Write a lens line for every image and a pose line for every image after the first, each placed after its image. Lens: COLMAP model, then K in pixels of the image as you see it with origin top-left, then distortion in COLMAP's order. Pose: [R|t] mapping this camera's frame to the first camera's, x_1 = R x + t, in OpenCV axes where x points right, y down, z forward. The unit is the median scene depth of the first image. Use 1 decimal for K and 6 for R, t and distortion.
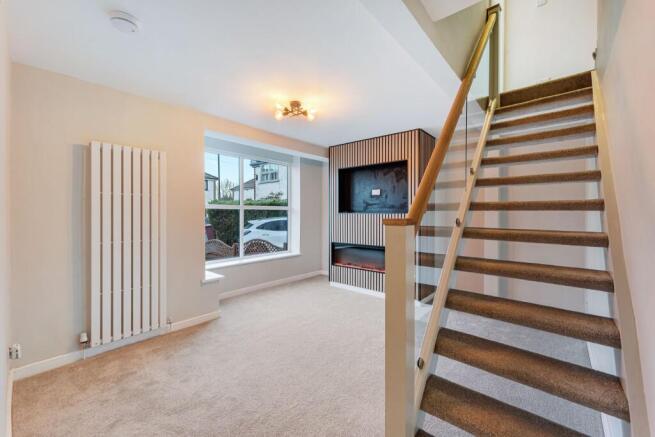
lens RADIAL K [[265.9, 0, 324.4], [0, 265.9, 222.7], [0, 0, 1]] dist [0.002298, 0.000234]
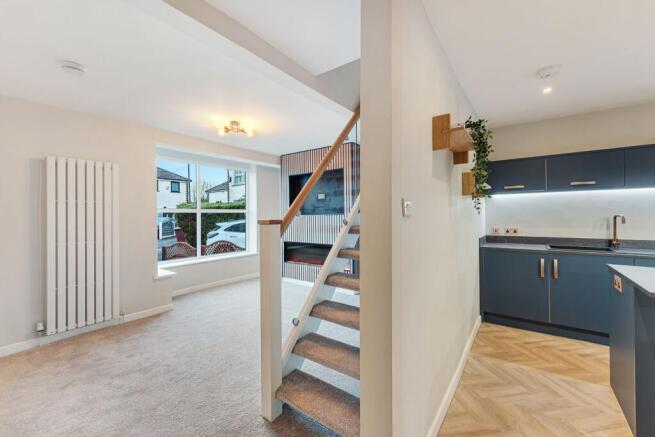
lens RADIAL K [[262.6, 0, 319.8], [0, 262.6, 220.9], [0, 0, 1]] dist [0.001742, 0.000121]
pose [[0.996902, -0.012907, 0.077593, 0.192385], [0.013831, 0.999840, -0.011385, 0.004029], [-0.077433, 0.012423, 0.996920, -0.203964]]
